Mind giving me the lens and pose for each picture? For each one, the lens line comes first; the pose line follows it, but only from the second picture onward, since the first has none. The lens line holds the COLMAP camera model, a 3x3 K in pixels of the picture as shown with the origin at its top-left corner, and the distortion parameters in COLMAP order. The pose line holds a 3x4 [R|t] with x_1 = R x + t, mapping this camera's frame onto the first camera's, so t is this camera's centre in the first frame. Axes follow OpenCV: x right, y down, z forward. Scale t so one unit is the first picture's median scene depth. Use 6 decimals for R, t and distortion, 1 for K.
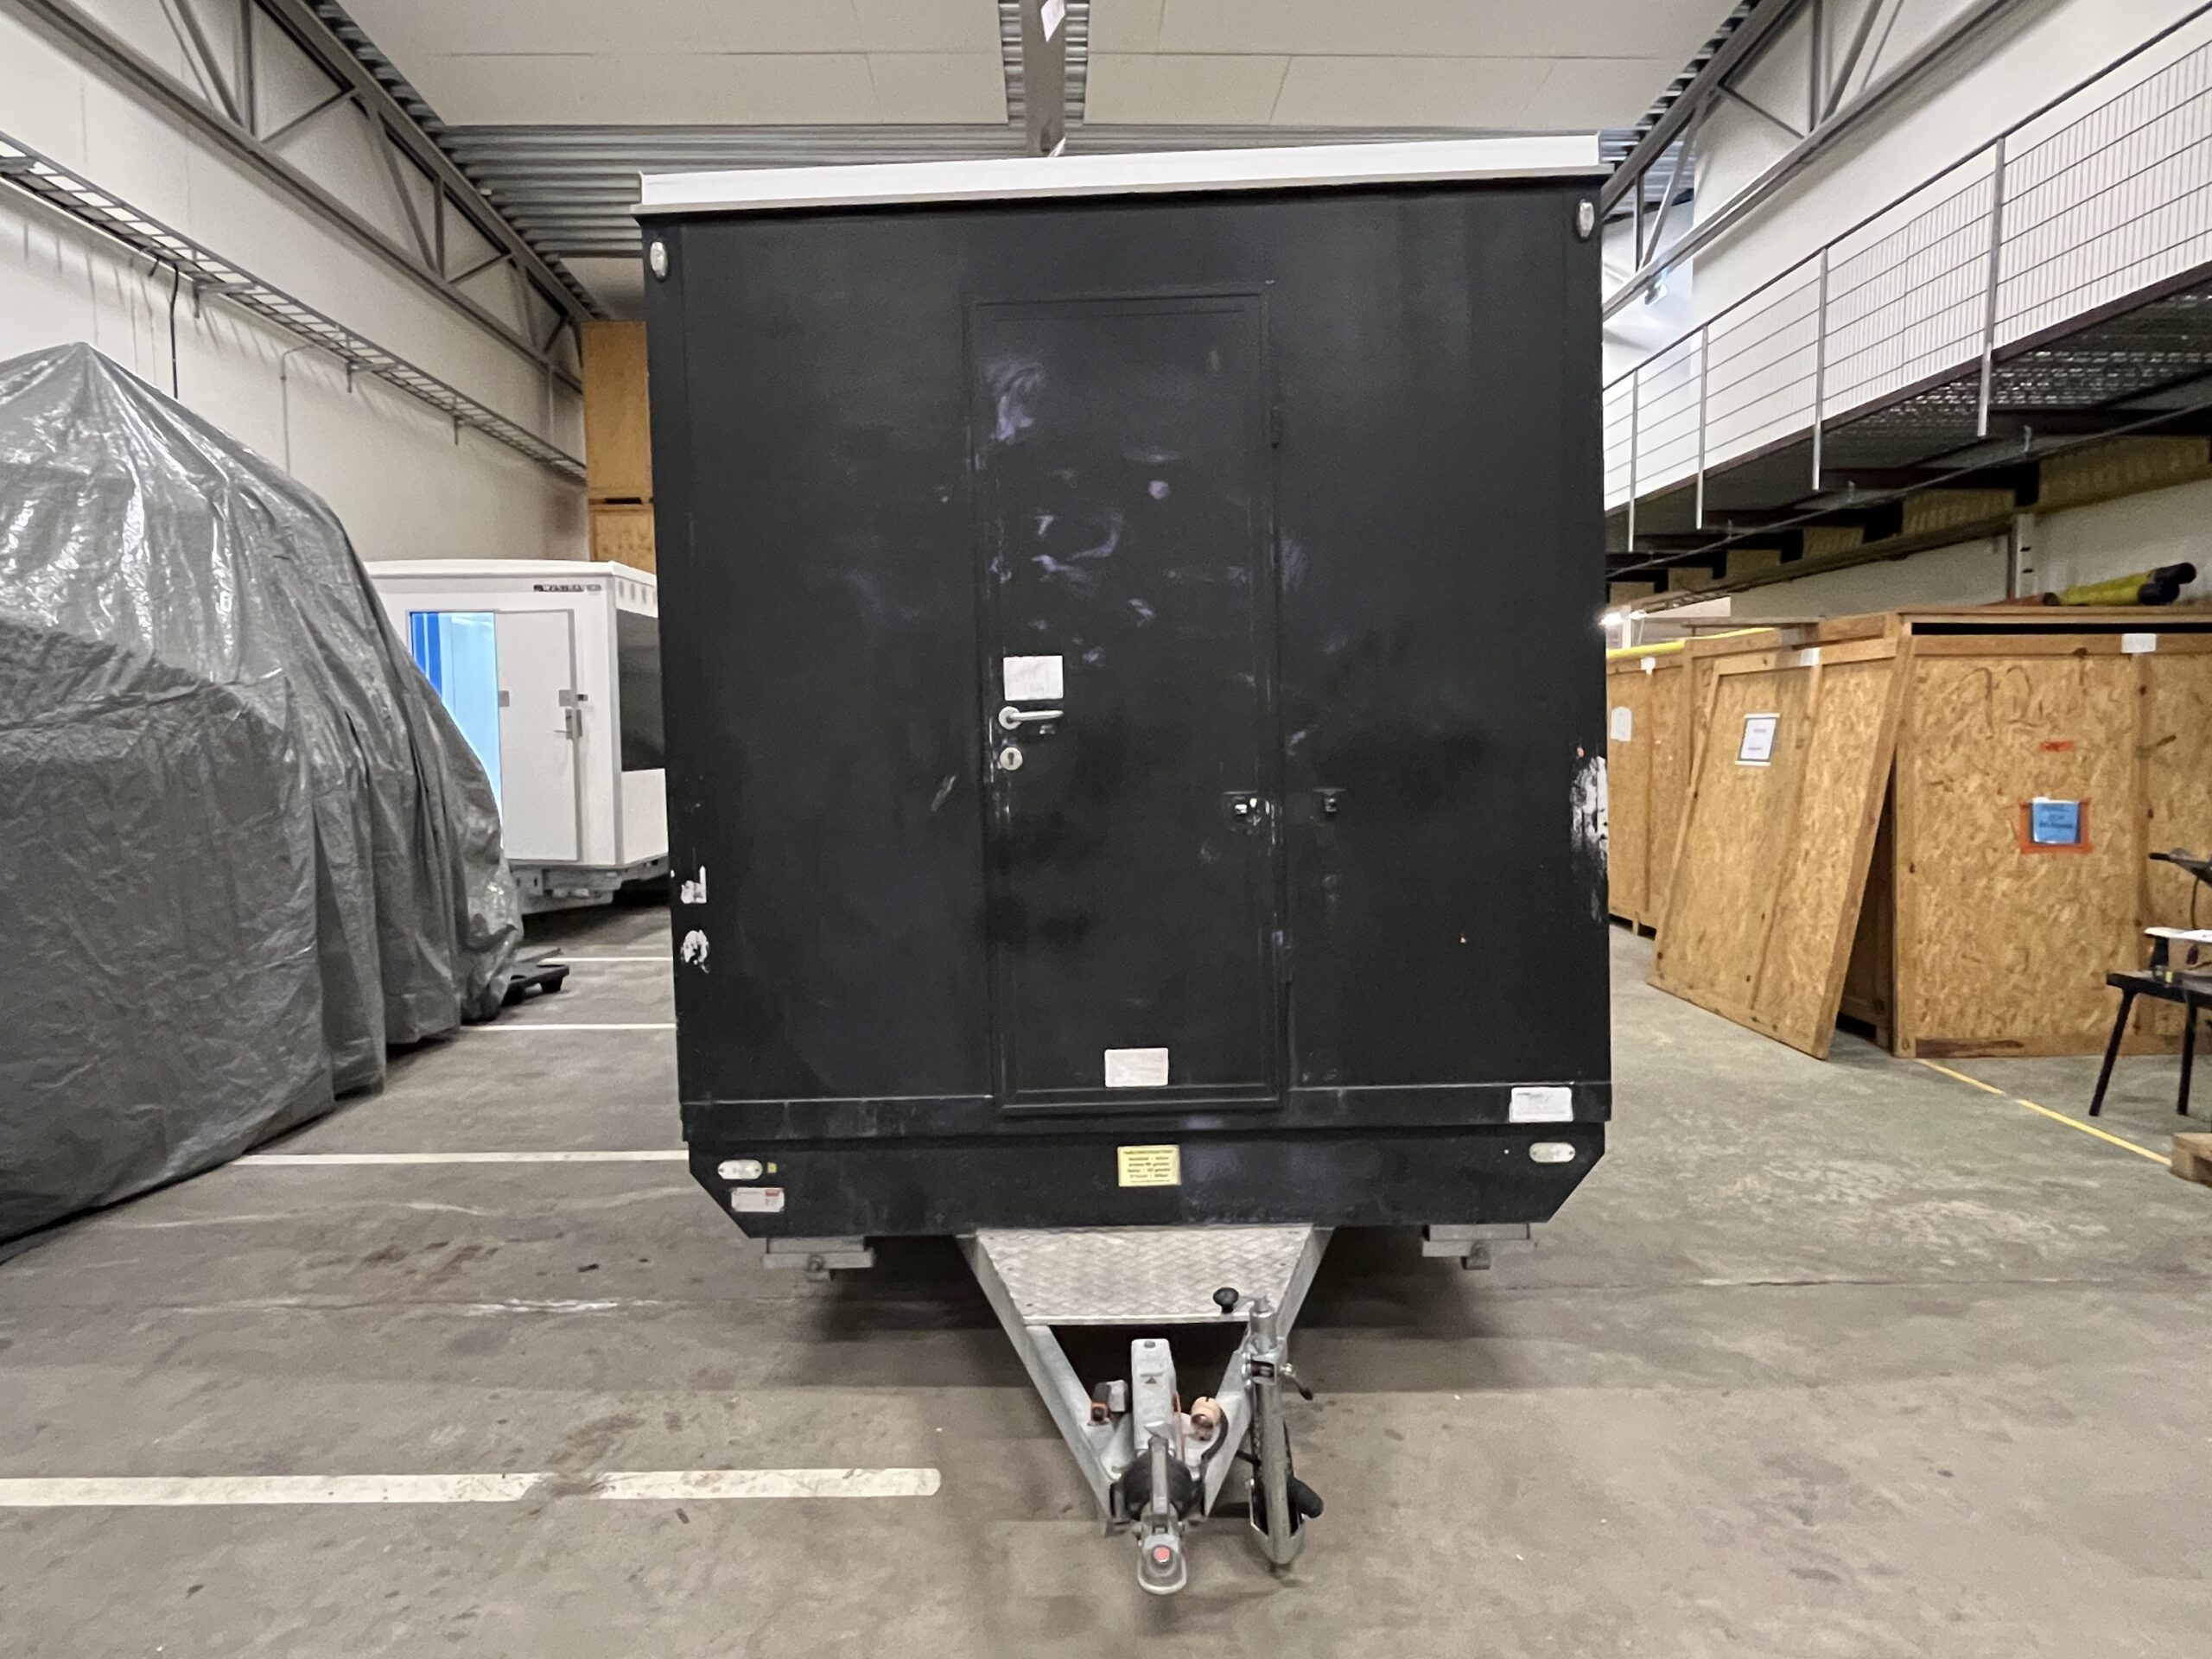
lens RADIAL K [[1352.0, 0, 1114.7], [0, 1352.0, 830.6], [0, 0, 1]] dist [-0.065503, -0.002745]
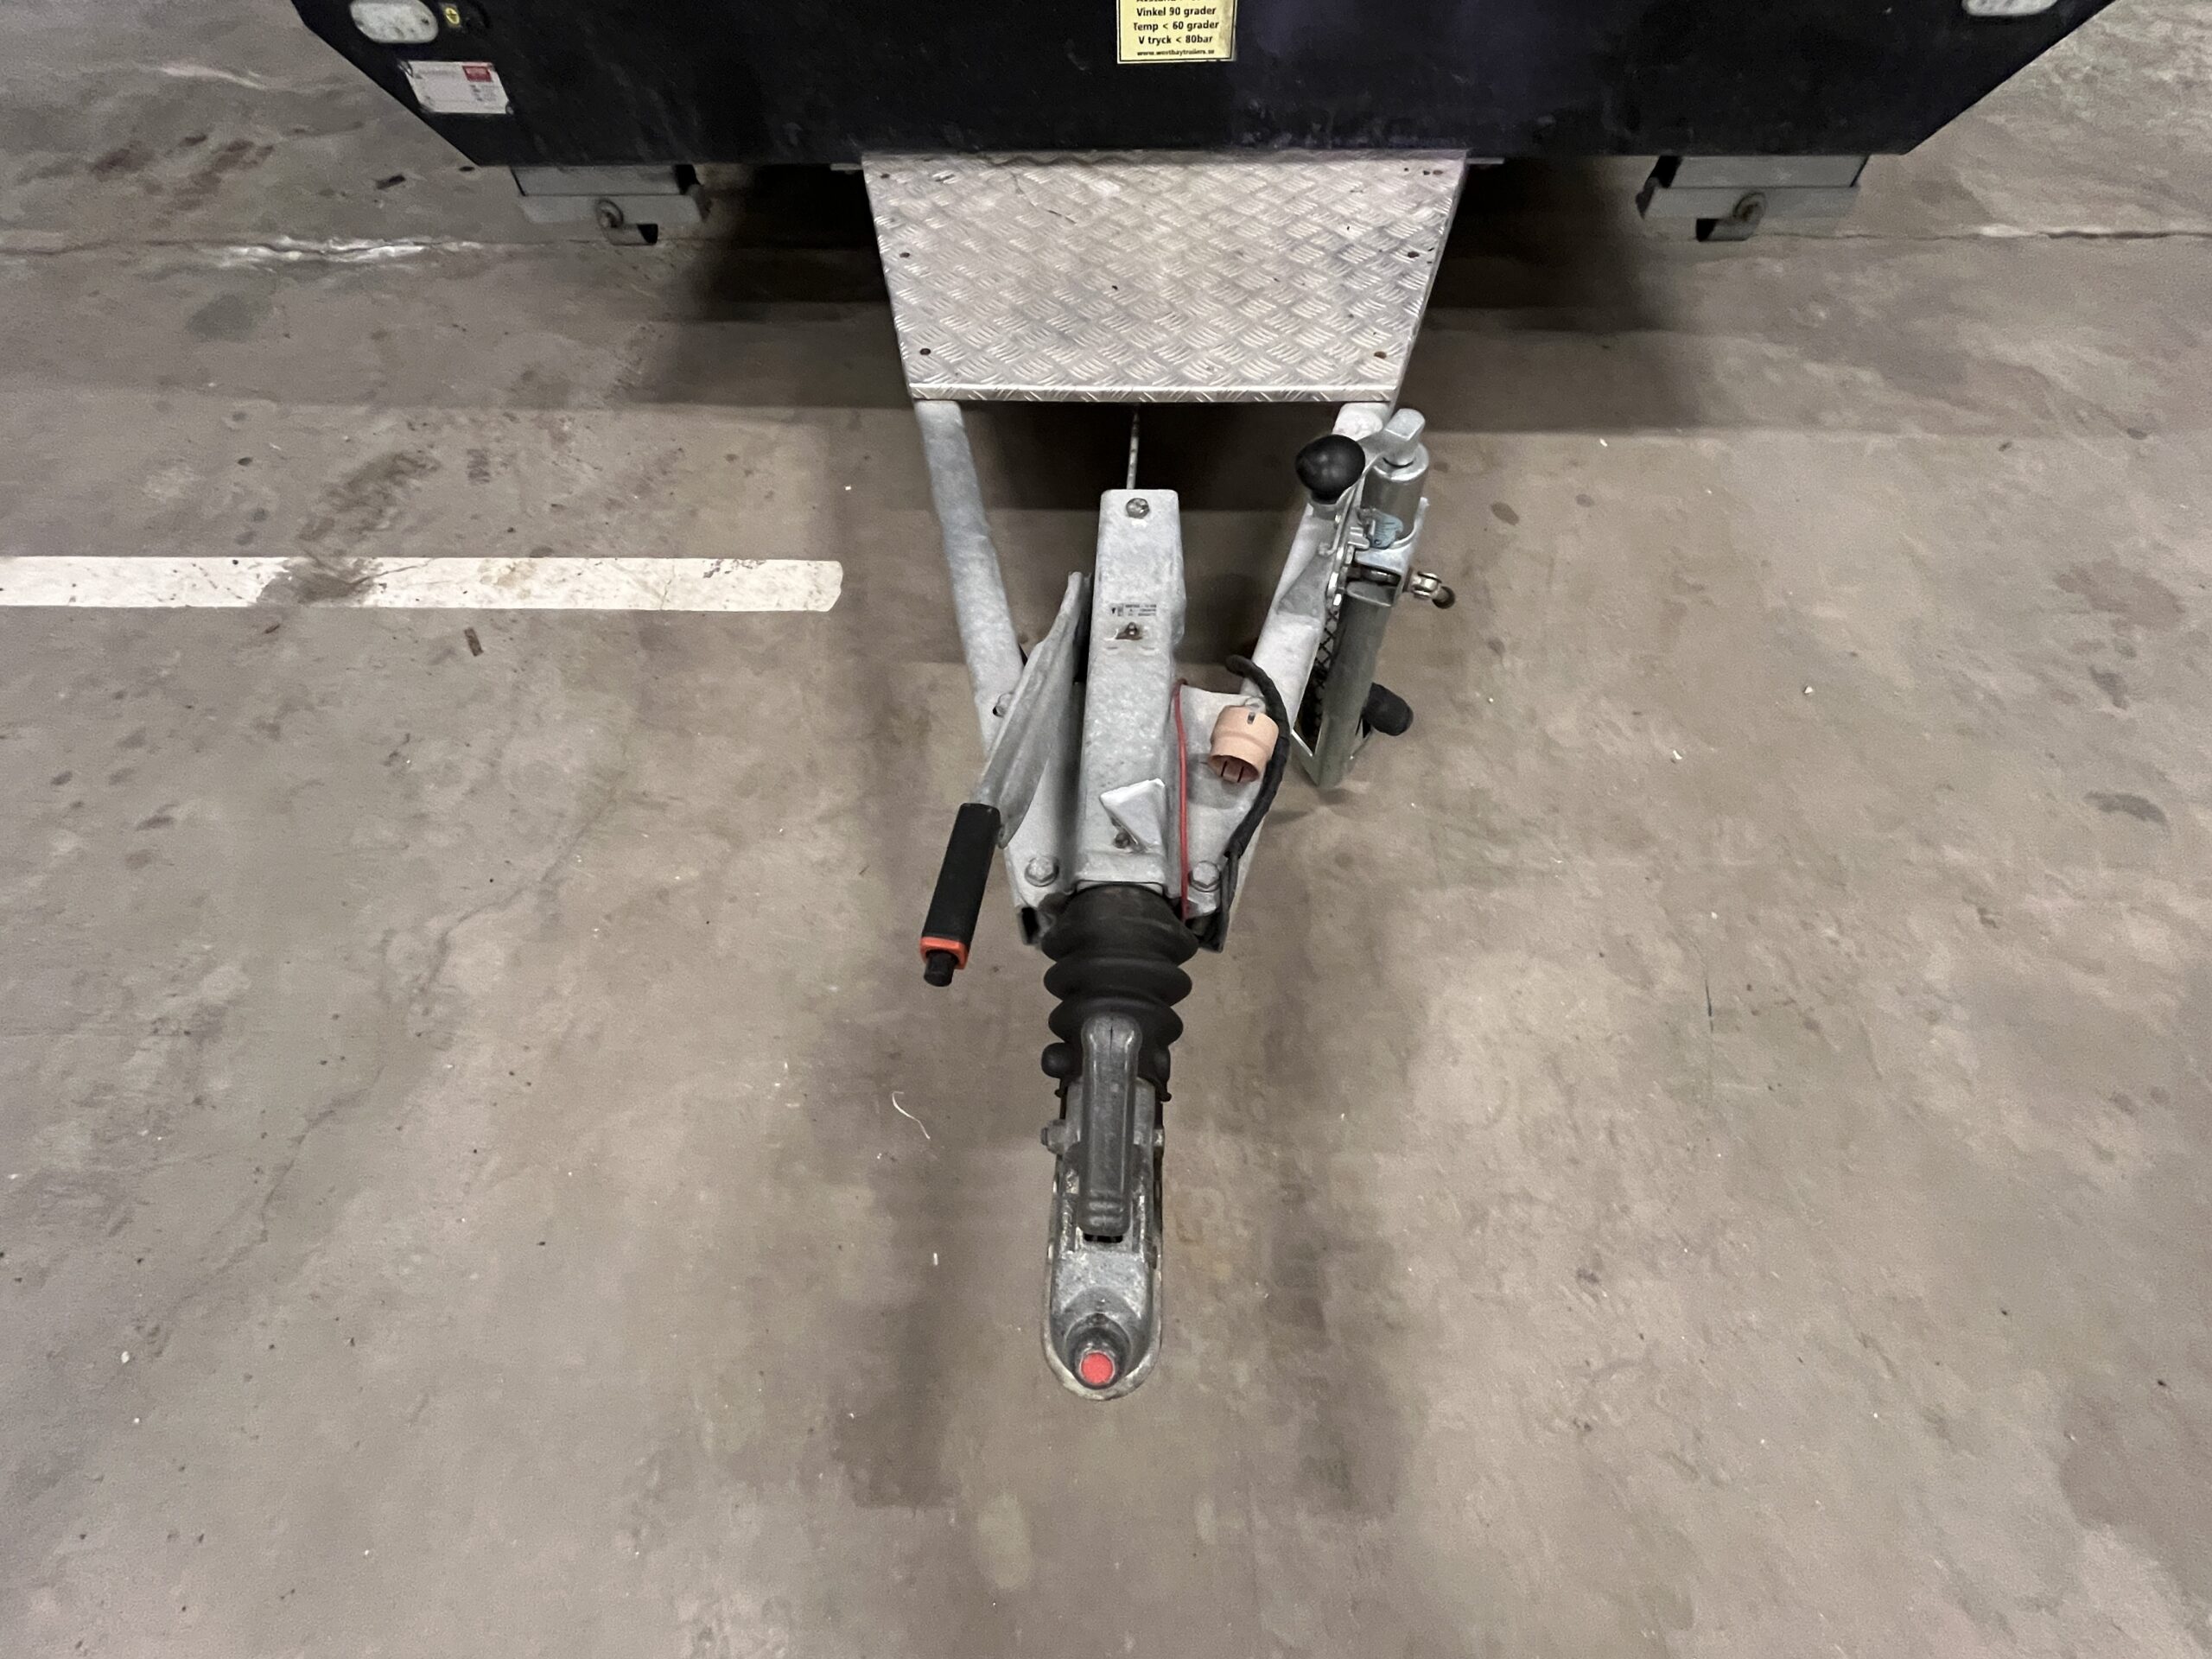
lens RADIAL K [[987.8, 0, 1076.5], [0, 987.8, 802.0], [0, 0, 1]] dist [0.010995, -0.000946]
pose [[0.997748, 0.046939, -0.047906, 0.020632], [0.010200, 0.599773, 0.800105, 0.130839], [0.066289, -0.798792, 0.597943, 0.555094]]
